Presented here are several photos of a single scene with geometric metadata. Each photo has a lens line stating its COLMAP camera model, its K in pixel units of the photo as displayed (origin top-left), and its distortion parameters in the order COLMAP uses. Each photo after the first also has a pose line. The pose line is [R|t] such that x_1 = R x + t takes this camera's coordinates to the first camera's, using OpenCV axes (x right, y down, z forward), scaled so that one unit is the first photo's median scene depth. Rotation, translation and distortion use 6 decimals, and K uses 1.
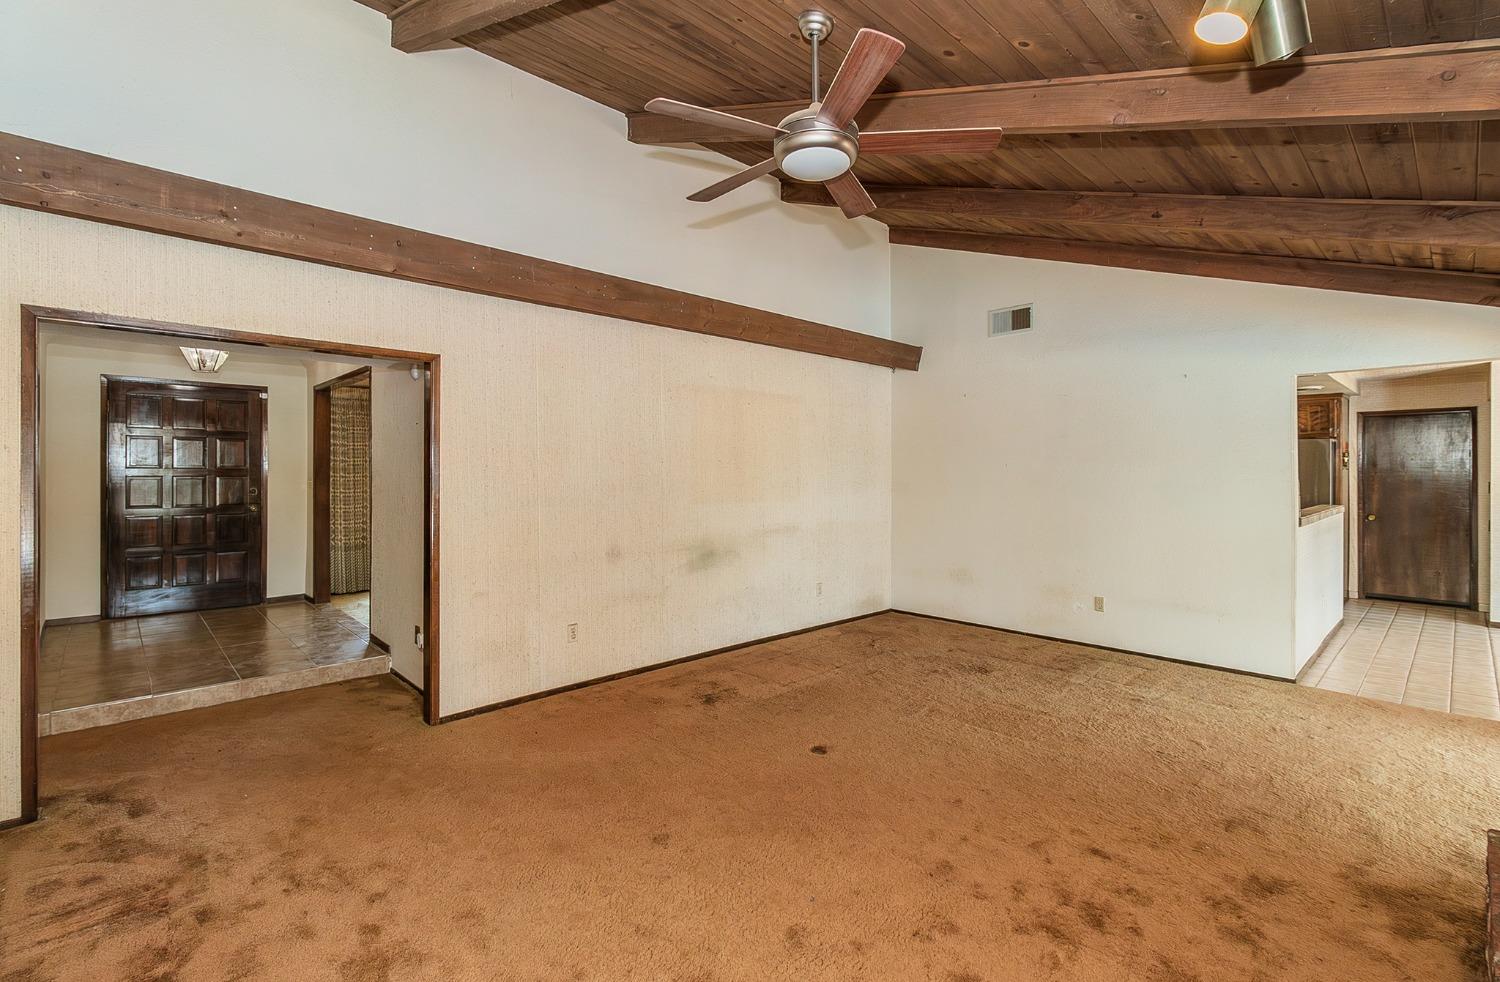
lens RADIAL K [[681.7, 0, 749.6], [0, 681.7, 481.0], [0, 0, 1]] dist [-0.000994, -0.000384]
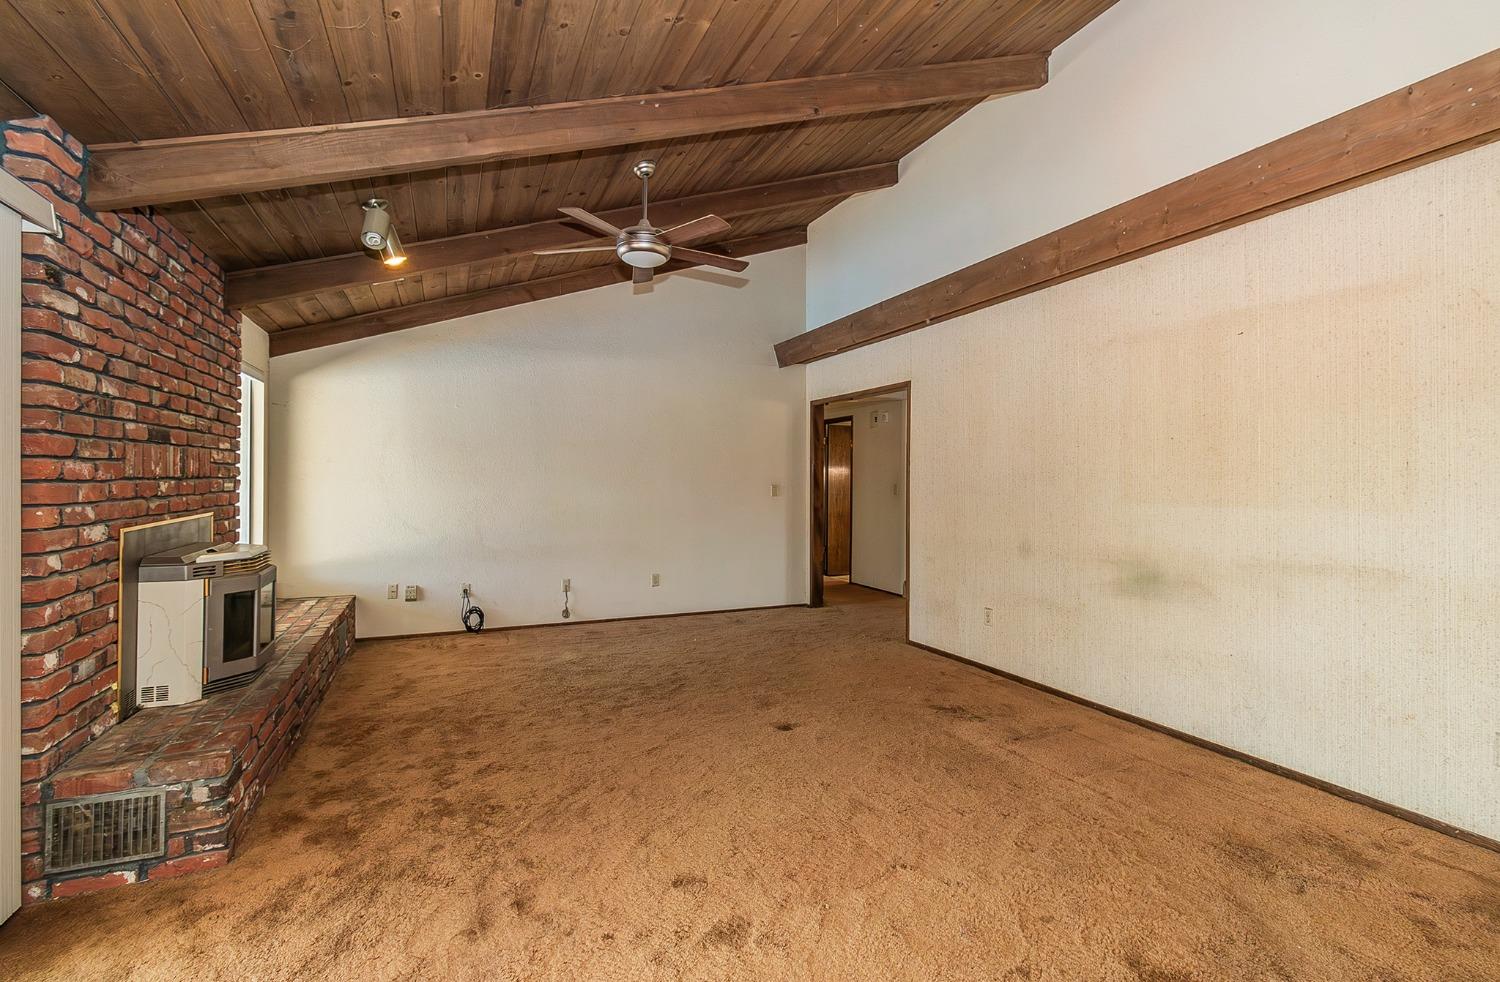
lens RADIAL K [[681.7, 0, 750.8], [0, 681.7, 482.7], [0, 0, 1]] dist [-0.000994, -0.000384]
pose [[-0.339094, 0.003426, -0.940746, 0.735690], [-0.015174, 0.999843, 0.009111, 0.013192], [0.940630, 0.017365, -0.338989, 0.882996]]
